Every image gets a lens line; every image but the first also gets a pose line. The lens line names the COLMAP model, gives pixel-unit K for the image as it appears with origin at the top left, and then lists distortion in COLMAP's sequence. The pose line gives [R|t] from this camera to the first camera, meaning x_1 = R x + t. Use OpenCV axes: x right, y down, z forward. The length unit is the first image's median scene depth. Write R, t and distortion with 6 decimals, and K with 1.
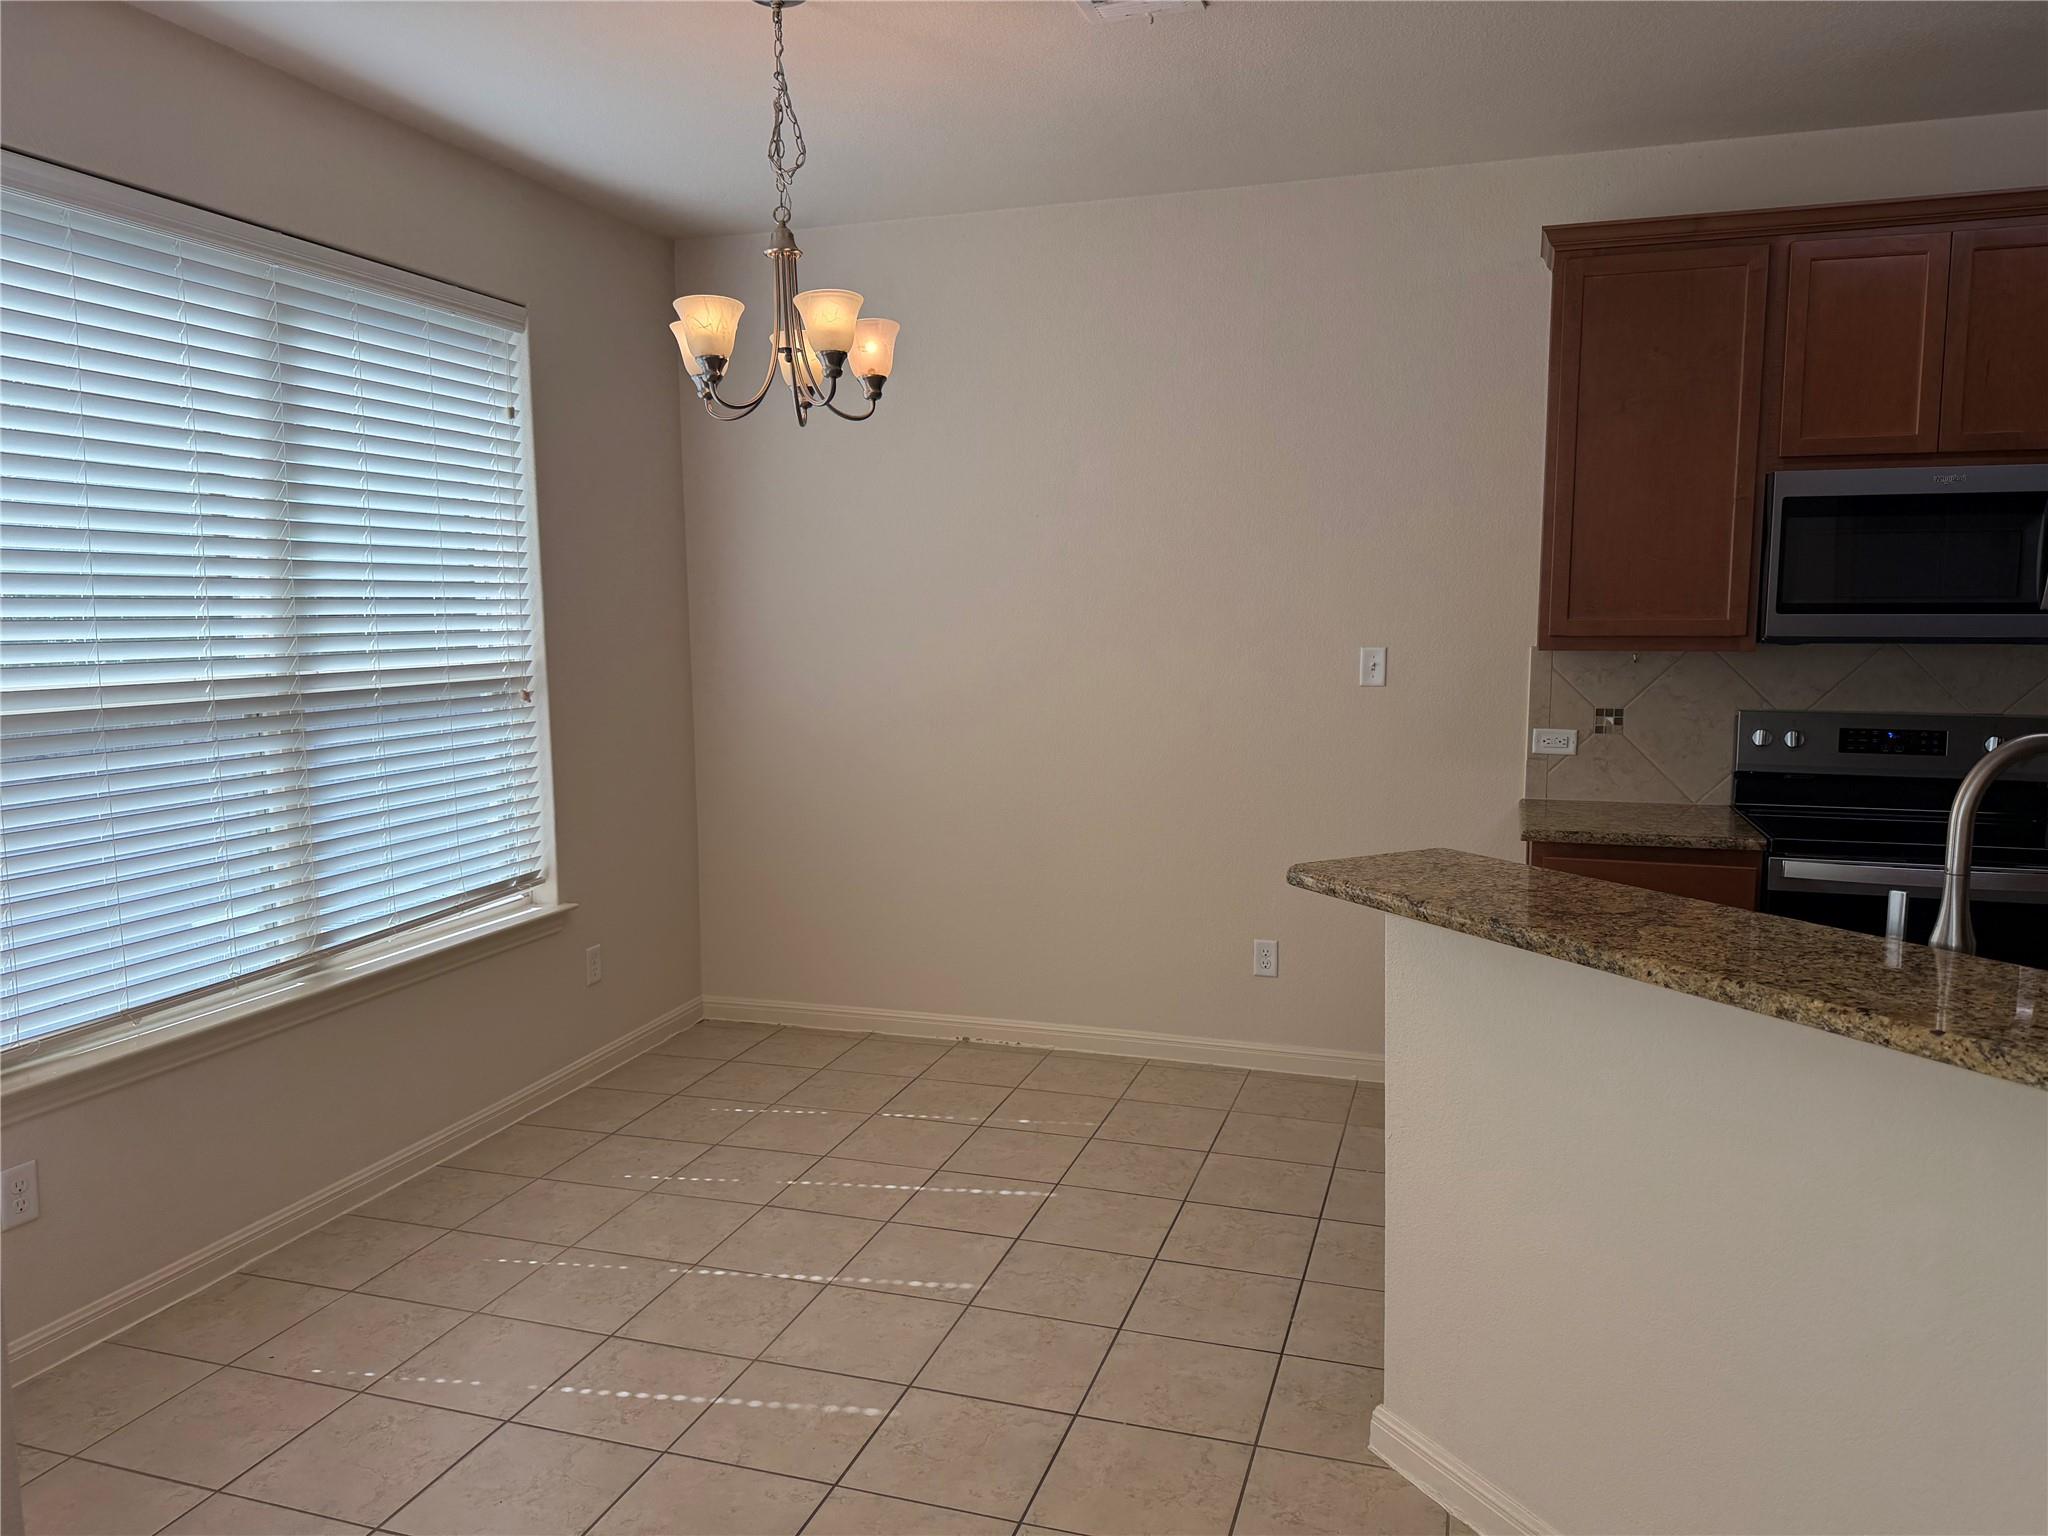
lens RADIAL K [[1435.3, 0, 1025.2], [0, 1435.3, 766.6], [0, 0, 1]] dist [-0.012100, -0.003782]
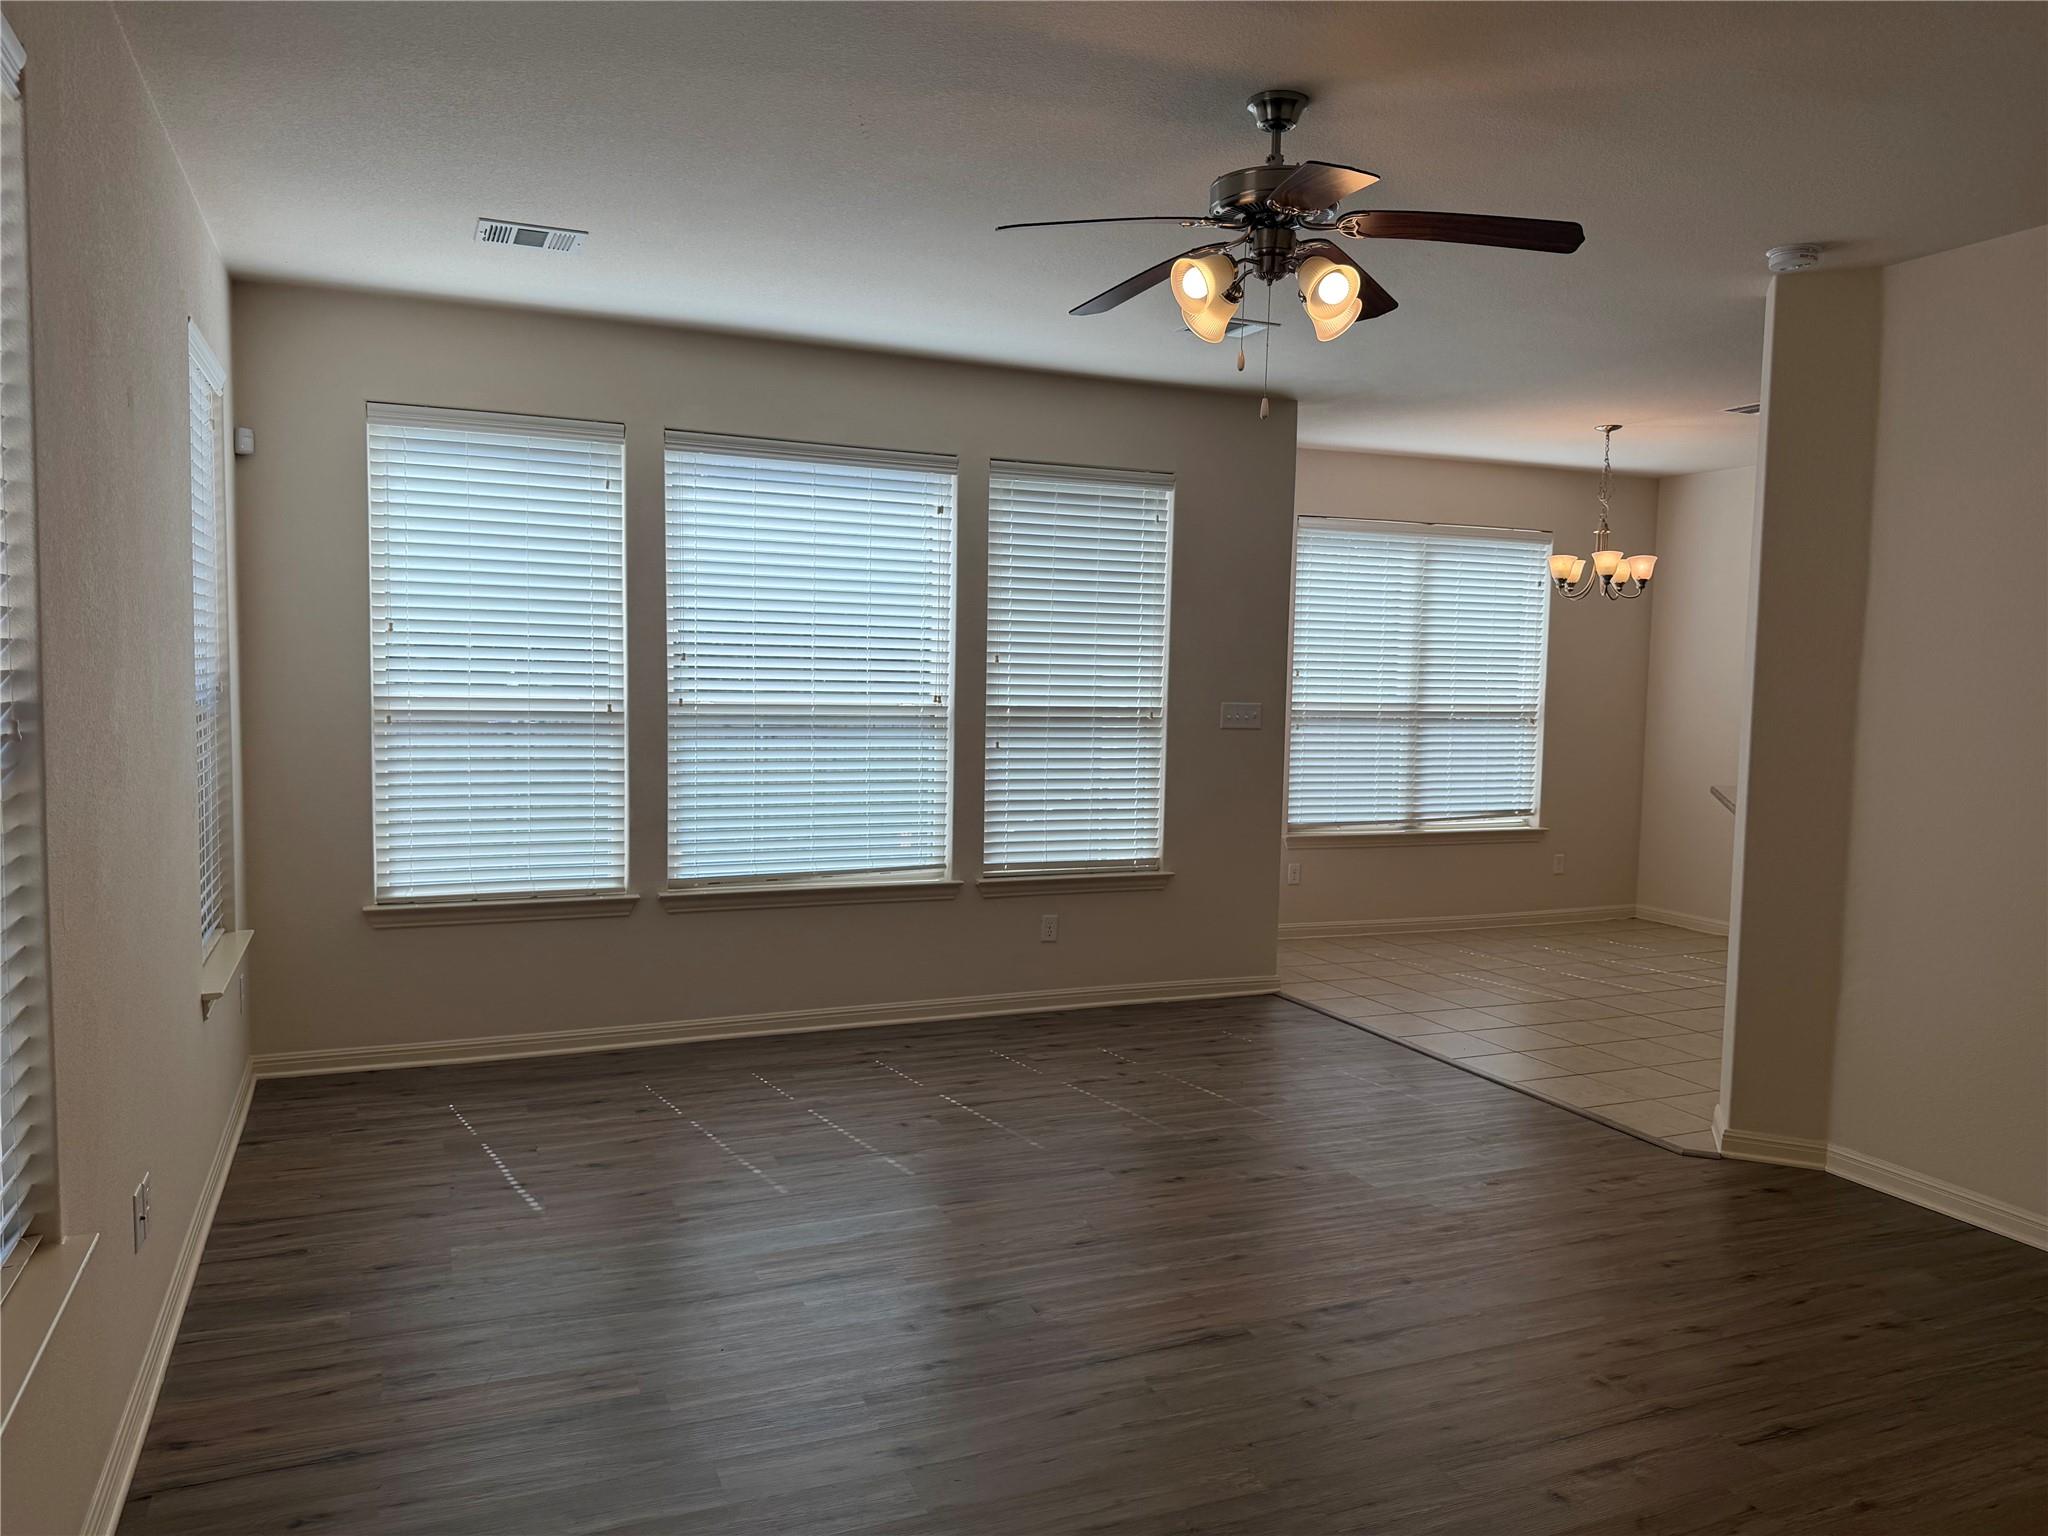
lens RADIAL K [[1435.3, 0, 1026.0], [0, 1435.3, 766.4], [0, 0, 1]] dist [-0.012100, -0.003782]
pose [[0.662143, 0.086994, -0.744311, 0.705619], [-0.112851, 0.993487, 0.015724, 0.064462], [0.740831, 0.073585, 0.667648, -0.899251]]
